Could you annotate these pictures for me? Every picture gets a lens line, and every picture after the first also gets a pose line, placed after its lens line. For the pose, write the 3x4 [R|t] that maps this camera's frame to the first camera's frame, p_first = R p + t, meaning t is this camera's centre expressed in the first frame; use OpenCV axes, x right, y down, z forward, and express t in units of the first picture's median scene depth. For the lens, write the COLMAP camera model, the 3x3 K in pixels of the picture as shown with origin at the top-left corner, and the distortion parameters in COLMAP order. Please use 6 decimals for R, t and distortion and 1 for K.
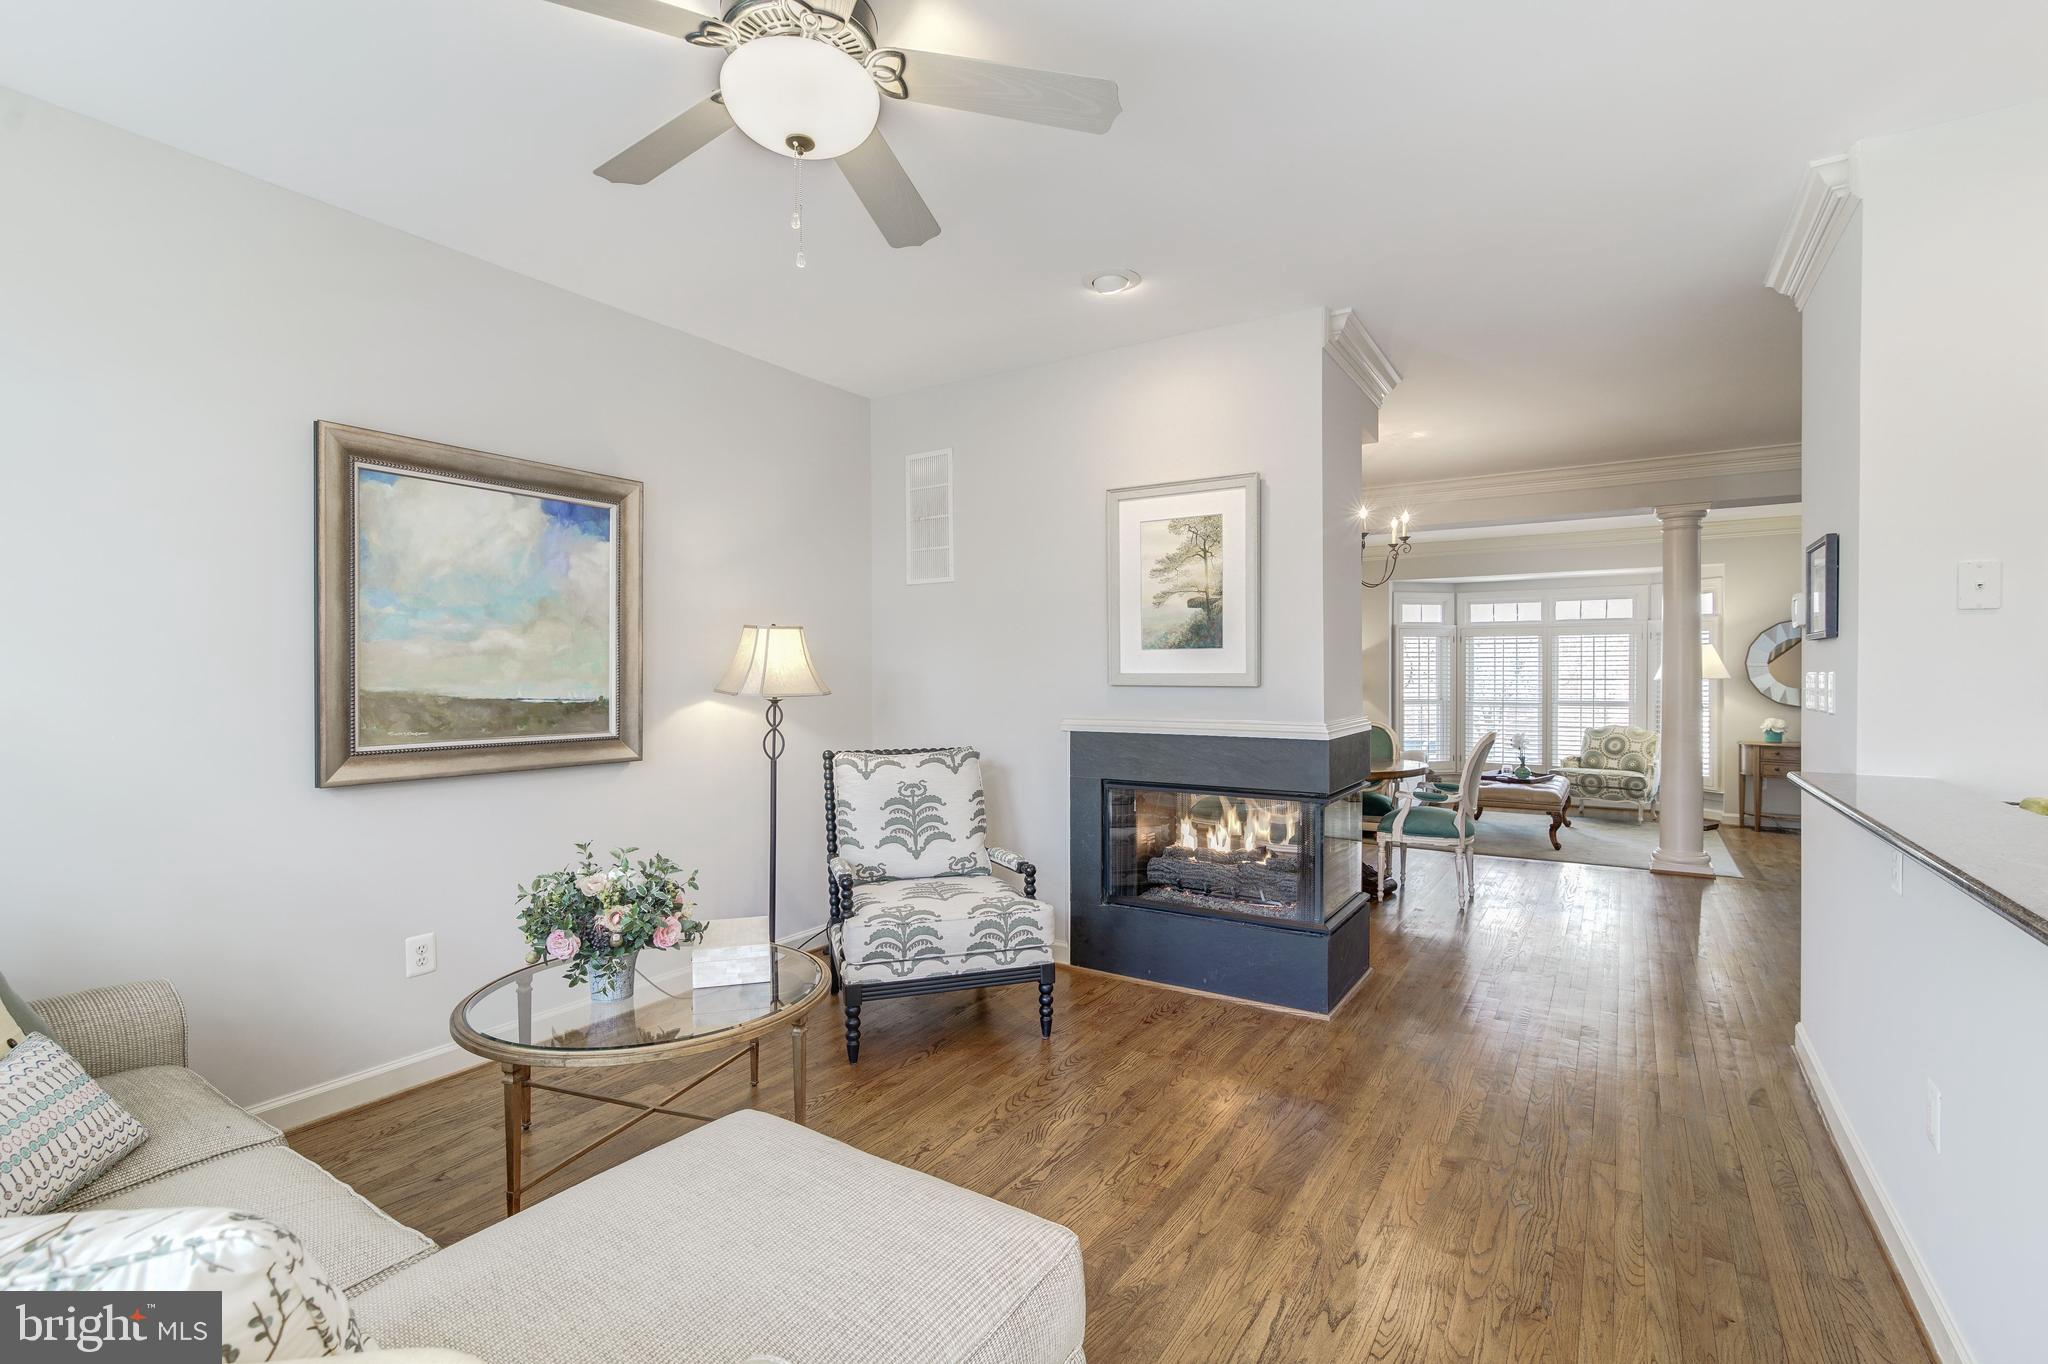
lens RADIAL K [[950.6, 0, 1023.1], [0, 950.6, 684.5], [0, 0, 1]] dist [0.002356, 0.001030]
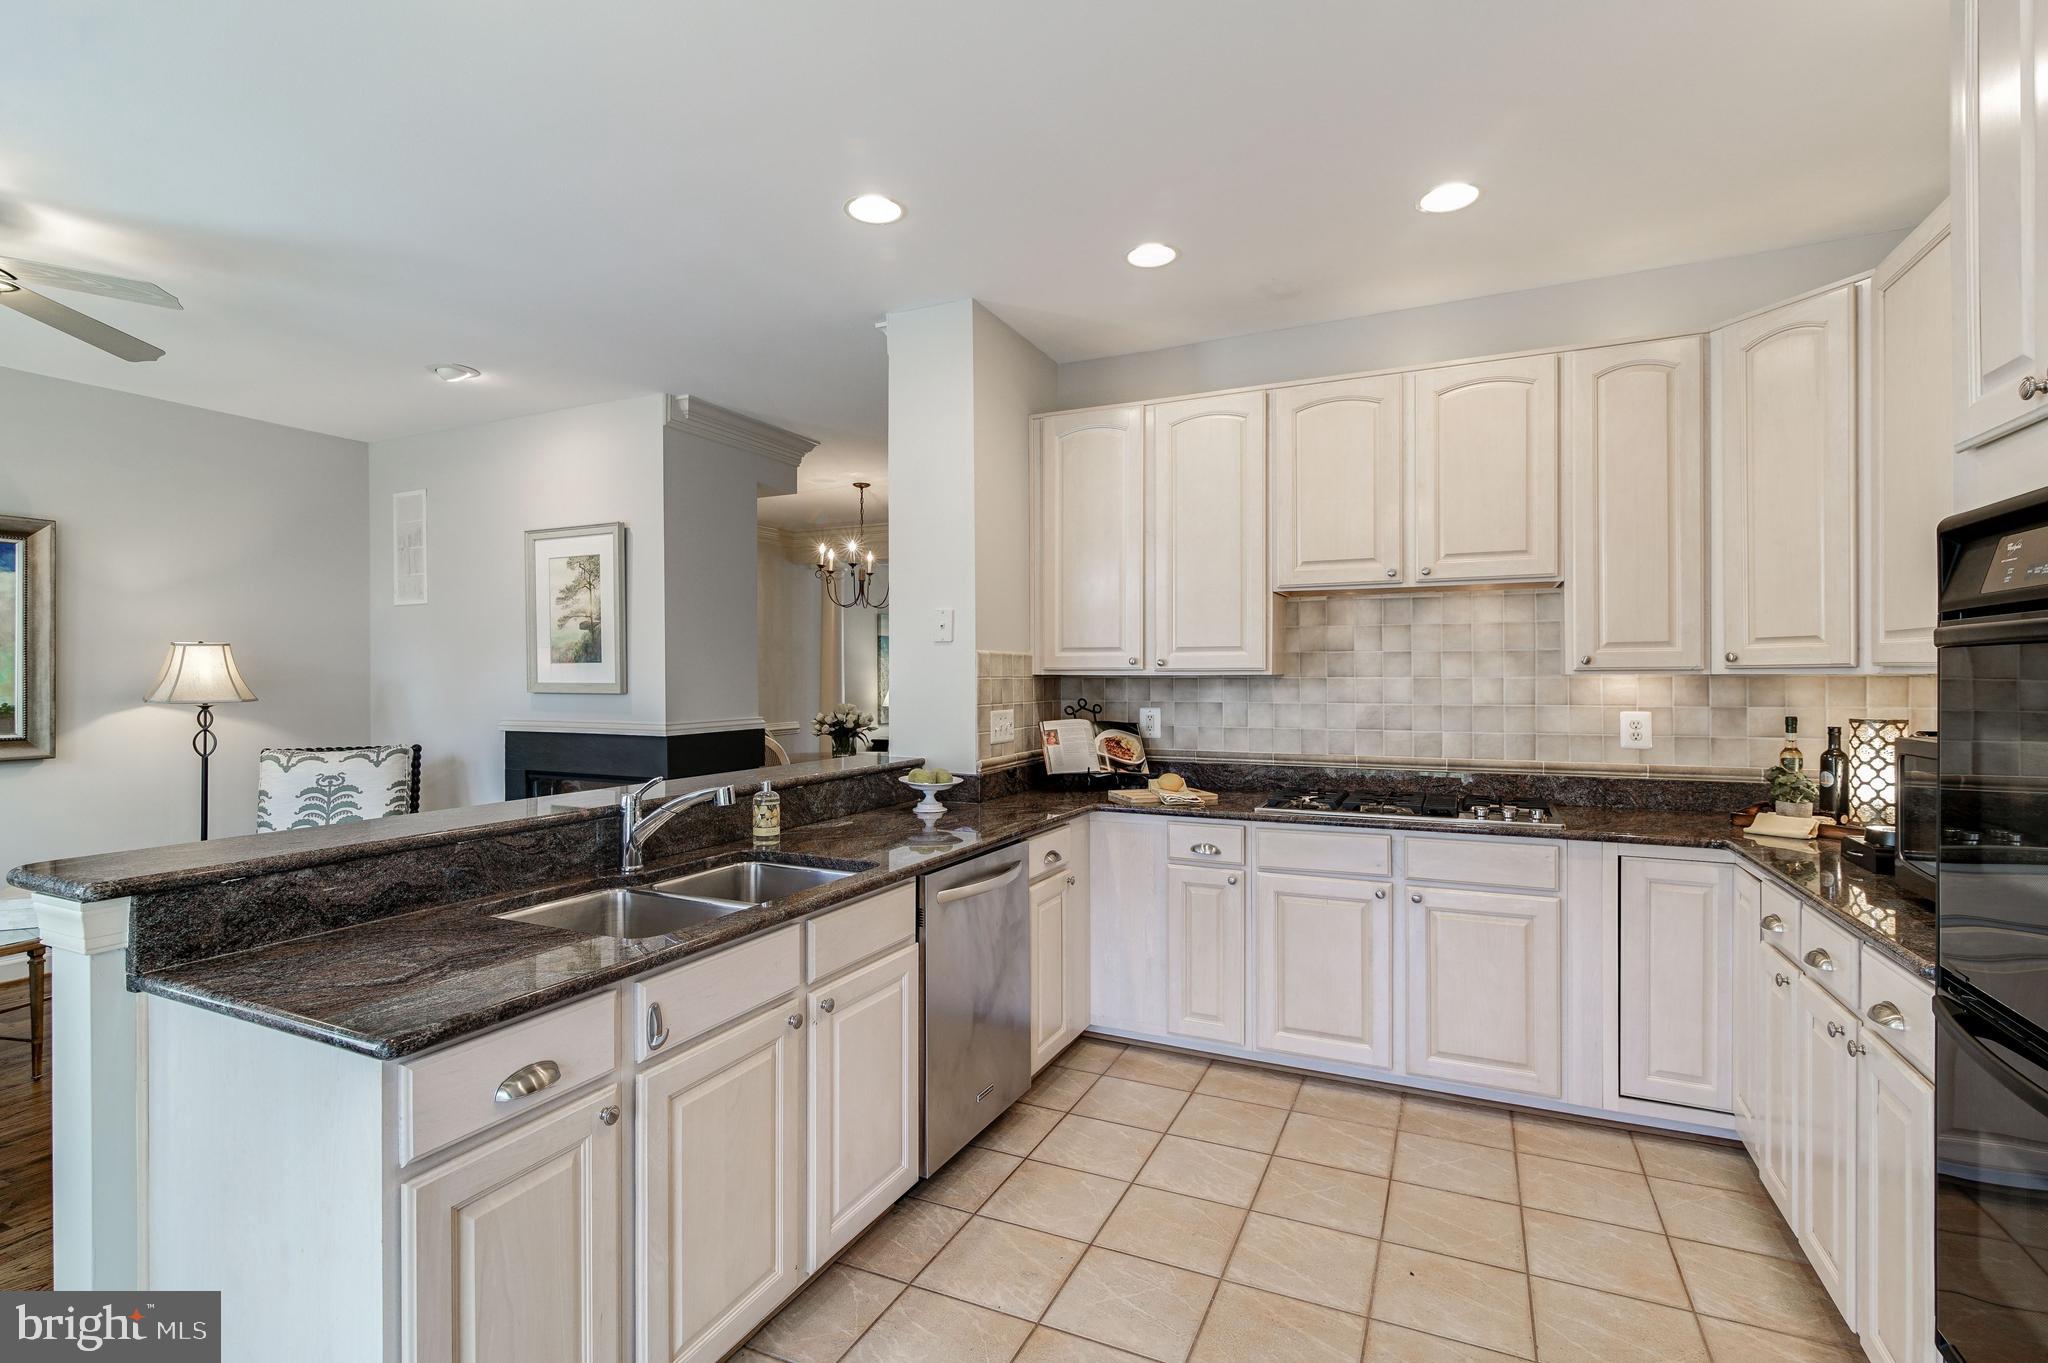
lens RADIAL K [[950.6, 0, 1037.8], [0, 950.6, 679.8], [0, 0, 1]] dist [0.002356, 0.001030]
pose [[0.992639, -0.000217, 0.121112, 0.616330], [0.001263, 0.999963, -0.008555, -0.004511], [-0.121106, 0.008645, 0.992602, -0.292958]]
